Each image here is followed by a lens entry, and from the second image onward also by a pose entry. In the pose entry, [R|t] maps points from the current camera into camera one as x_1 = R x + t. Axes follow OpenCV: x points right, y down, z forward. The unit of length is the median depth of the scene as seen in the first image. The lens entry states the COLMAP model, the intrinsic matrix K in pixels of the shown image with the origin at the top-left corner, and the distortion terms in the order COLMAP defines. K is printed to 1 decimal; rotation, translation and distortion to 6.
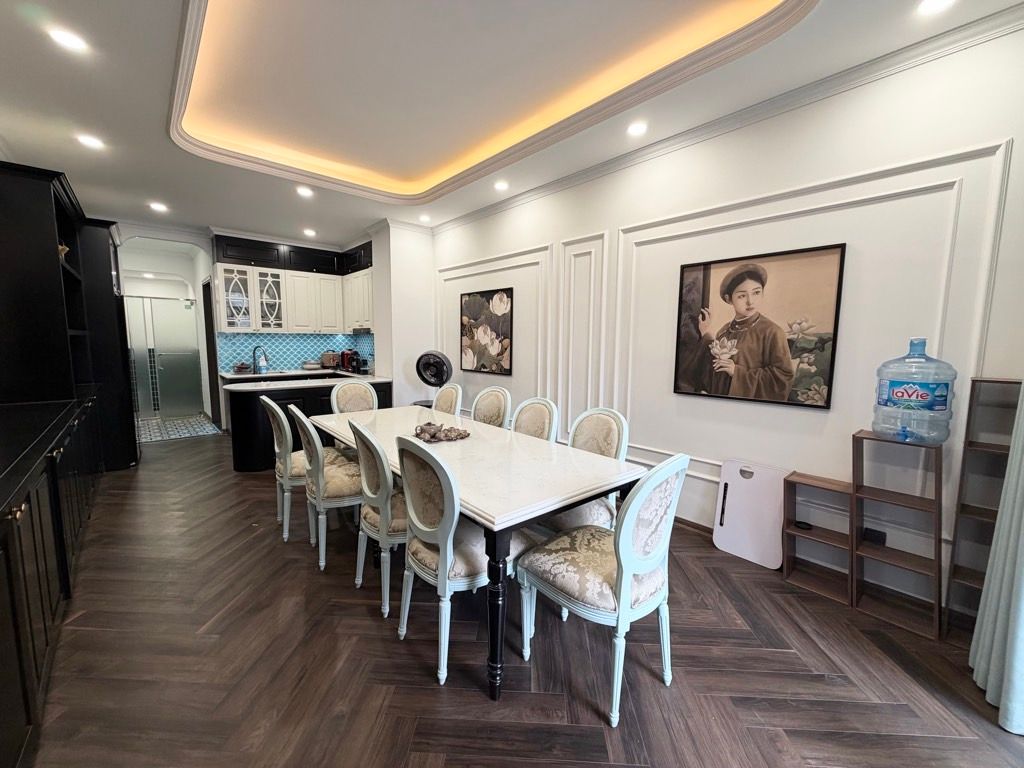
lens RADIAL K [[407.2, 0, 511.2], [0, 407.2, 384.2], [0, 0, 1]] dist [-0.002163, 0.000444]
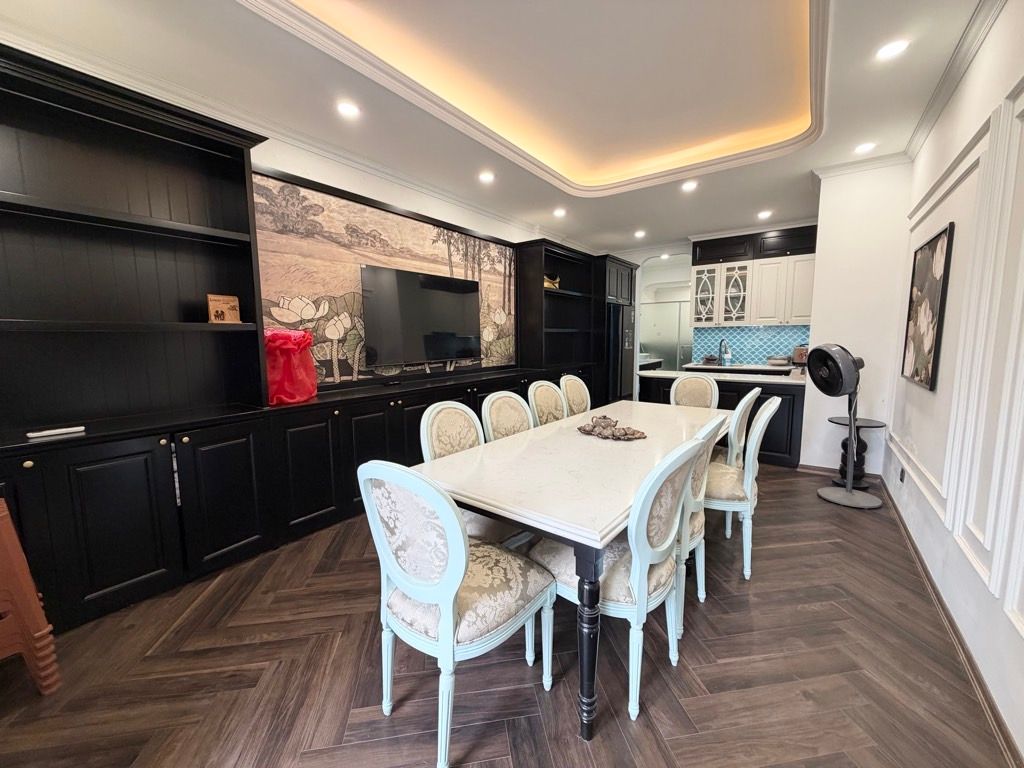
lens RADIAL K [[407.2, 0, 507.8], [0, 407.2, 384.9], [0, 0, 1]] dist [-0.002163, 0.000444]
pose [[0.193047, 0.106166, -0.975429, 0.318543], [-0.094858, 0.991492, 0.089141, -0.019356], [0.976594, 0.075319, 0.201475, 0.274083]]
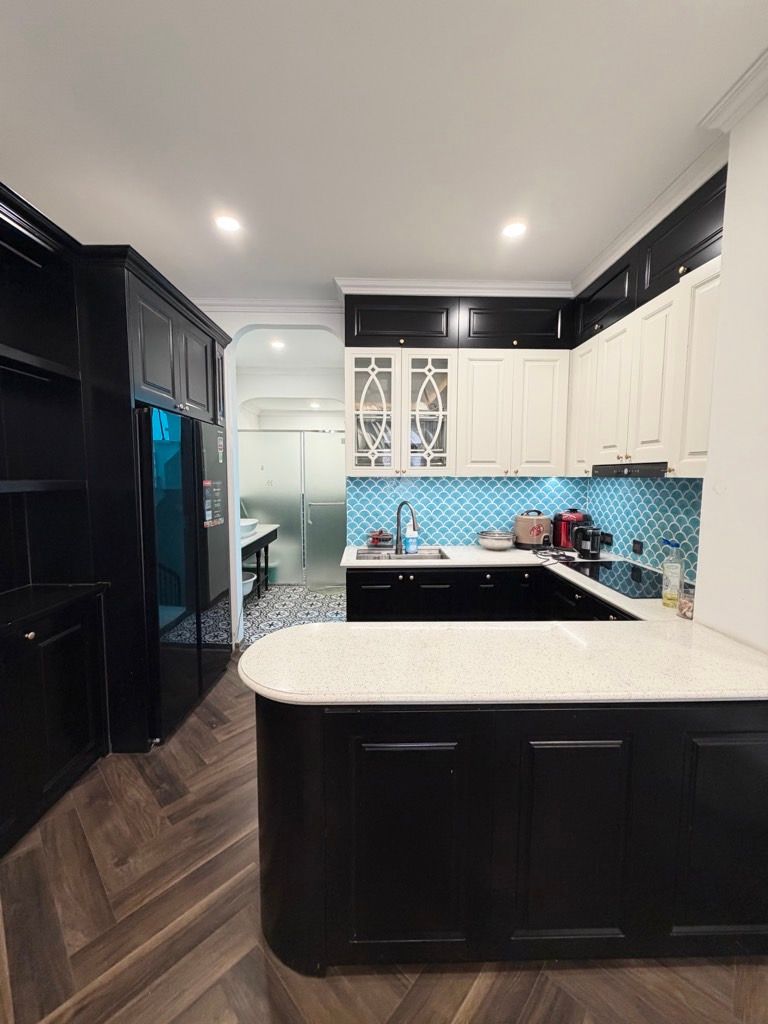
lens RADIAL K [[407.2, 0, 382.9], [0, 407.2, 509.6], [0, 0, 1]] dist [-0.002163, 0.000444]
pose [[0.754321, 0.051000, -0.654522, -0.309005], [-0.068979, 0.997617, -0.001763, -0.084405], [0.652872, 0.046478, 0.756041, 0.608962]]
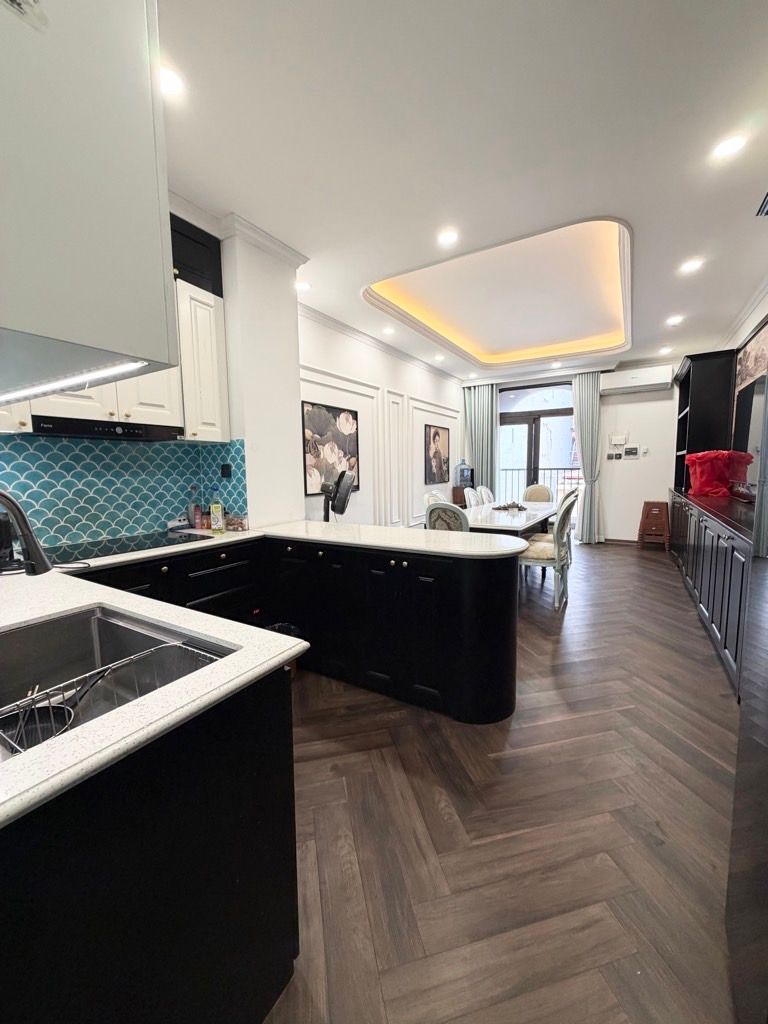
lens RADIAL K [[407.2, 0, 387.3], [0, 407.2, 504.9], [0, 0, 1]] dist [-0.002163, 0.000444]
pose [[-0.291202, -0.100443, 0.951374, -0.835001], [0.107476, 0.984742, 0.136863, -0.097963], [-0.950605, 0.142105, -0.275964, 0.959900]]
